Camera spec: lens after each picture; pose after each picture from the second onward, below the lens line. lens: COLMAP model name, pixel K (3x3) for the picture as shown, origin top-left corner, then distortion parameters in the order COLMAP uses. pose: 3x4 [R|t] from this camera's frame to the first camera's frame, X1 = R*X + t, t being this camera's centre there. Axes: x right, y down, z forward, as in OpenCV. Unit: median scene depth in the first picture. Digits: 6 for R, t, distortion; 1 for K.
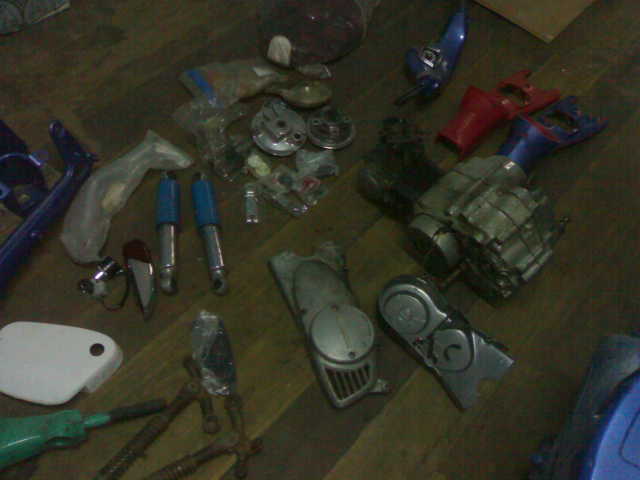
lens RADIAL K [[597.0, 0, 320.0], [0, 597.0, 240.0], [0, 0, 1]] dist [0.004580, 0.012535]
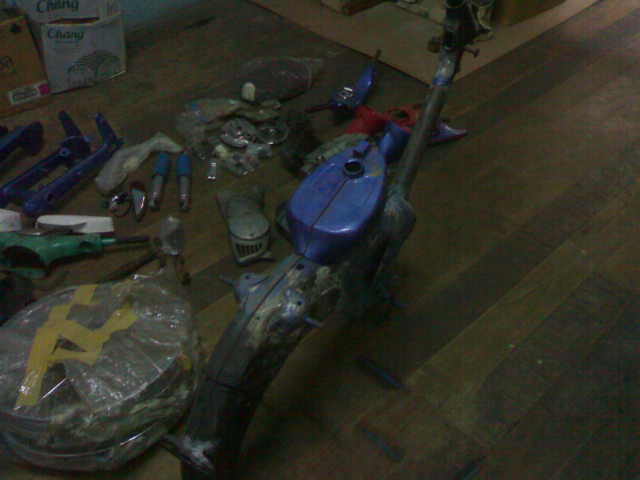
lens RADIAL K [[597.0, 0, 320.0], [0, 597.0, 240.0], [0, 0, 1]] dist [0.004580, 0.012535]
pose [[0.991807, 0.005096, -0.127647, 0.370774], [-0.032732, 0.975985, -0.215363, 0.453750], [0.123484, 0.217776, 0.968156, -0.470969]]
